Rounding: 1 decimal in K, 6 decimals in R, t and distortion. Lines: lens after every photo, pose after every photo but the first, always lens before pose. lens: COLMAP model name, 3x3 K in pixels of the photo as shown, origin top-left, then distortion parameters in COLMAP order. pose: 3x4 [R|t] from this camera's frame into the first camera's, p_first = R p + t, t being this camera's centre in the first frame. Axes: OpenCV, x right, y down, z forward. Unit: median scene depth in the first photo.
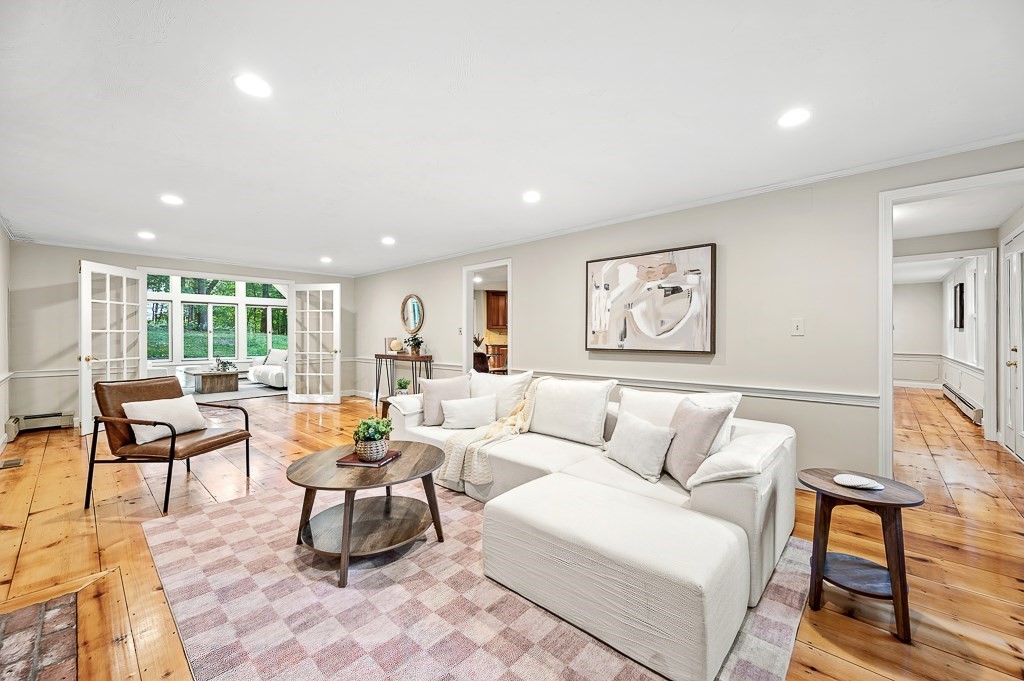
lens RADIAL K [[409.7, 0, 516.4], [0, 409.7, 336.7], [0, 0, 1]] dist [0.009339, 0.000013]
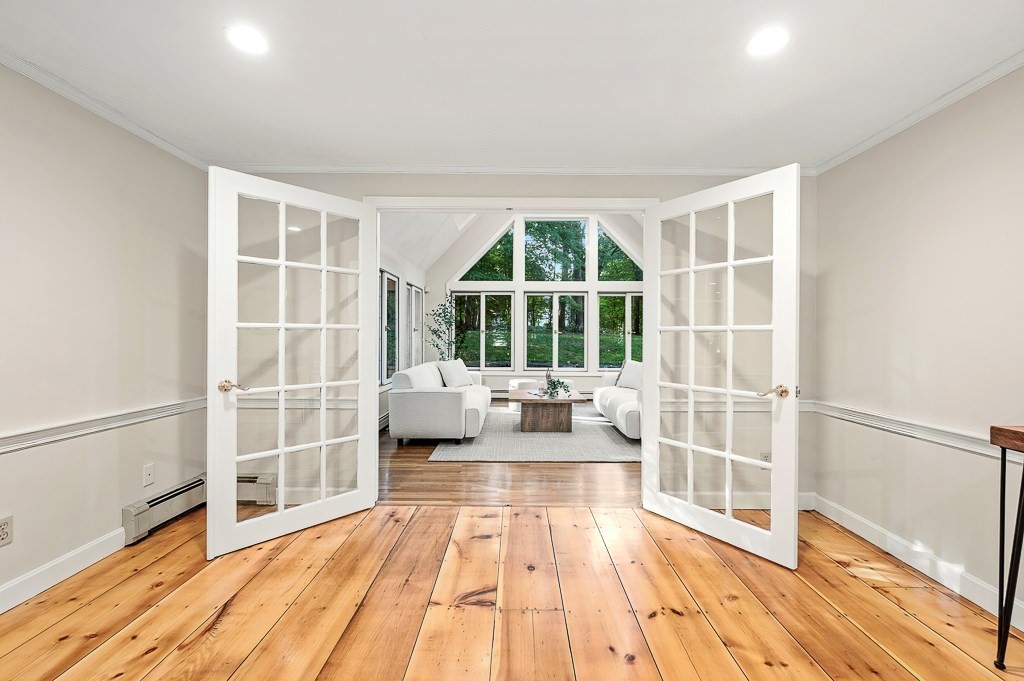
lens RADIAL K [[439.8, 0, 508.8], [0, 439.8, 335.5], [0, 0, 1]] dist [0.000064, -0.000449]
pose [[0.665716, 0.001722, -0.746203, -0.322926], [-0.008267, 0.999953, -0.005067, -0.001741], [0.746160, 0.009542, 0.665699, 0.617091]]
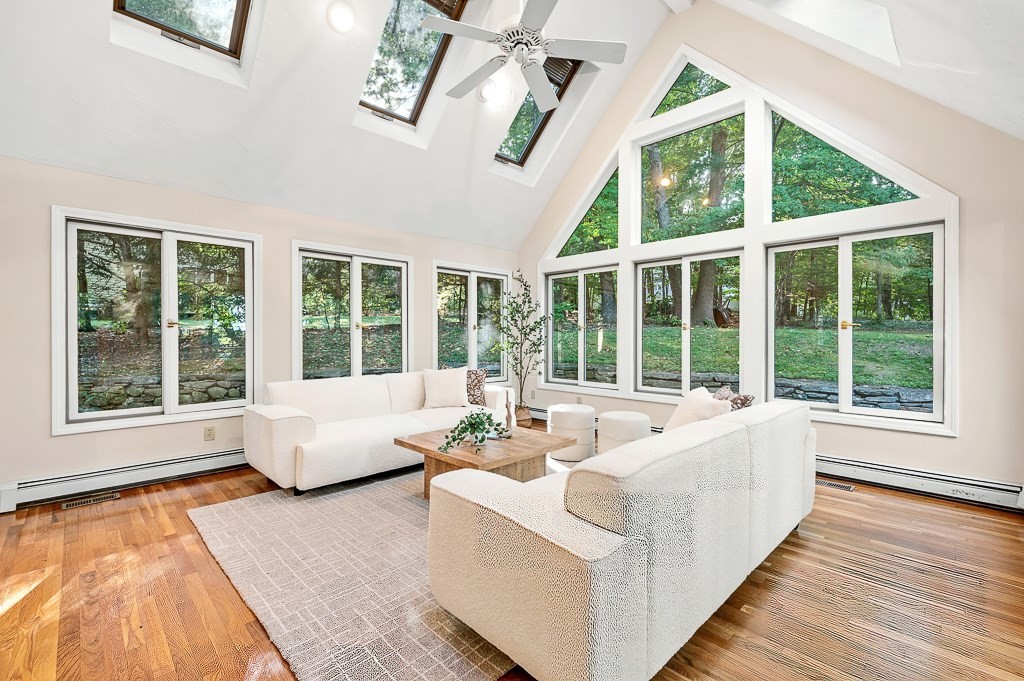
lens RADIAL K [[439.8, 0, 521.1], [0, 439.8, 334.8], [0, 0, 1]] dist [0.000064, -0.000449]
pose [[-0.077851, 0.007259, -0.996939, -0.434031], [0.001094, 0.999974, 0.007196, -0.010777], [0.996964, -0.000531, -0.077857, 1.280580]]
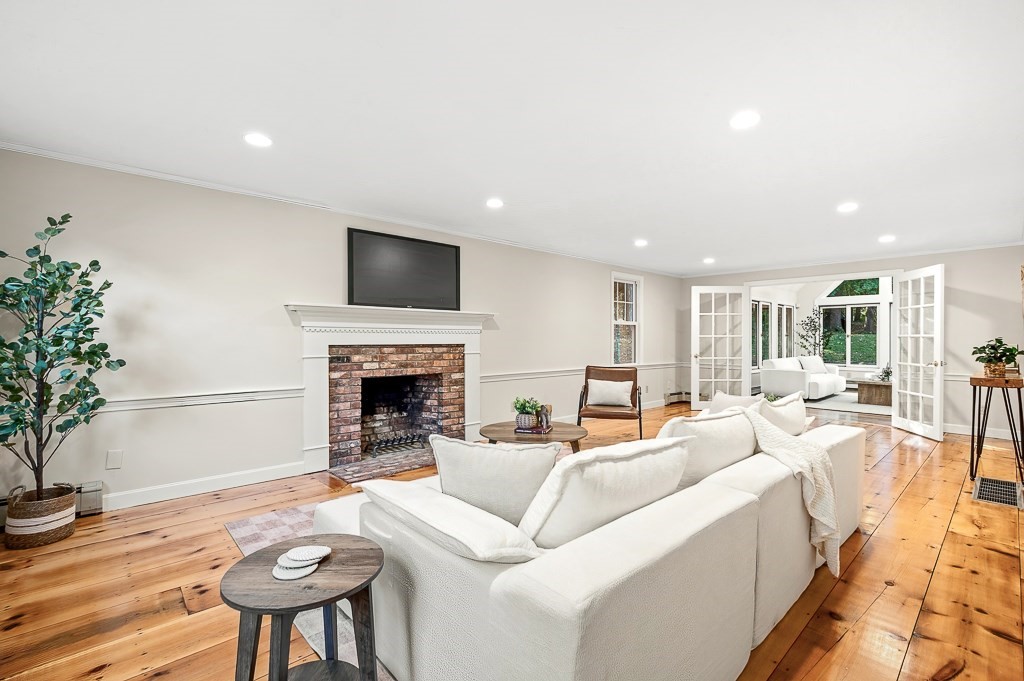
lens RADIAL K [[453.4, 0, 519.1], [0, 453.4, 338.3], [0, 0, 1]] dist [-0.001170, -0.000008]
pose [[-0.074424, -0.001169, -0.997226, 0.354184], [-0.006863, 0.999976, -0.000660, -0.001413], [0.997203, 0.006794, -0.074431, 0.352608]]
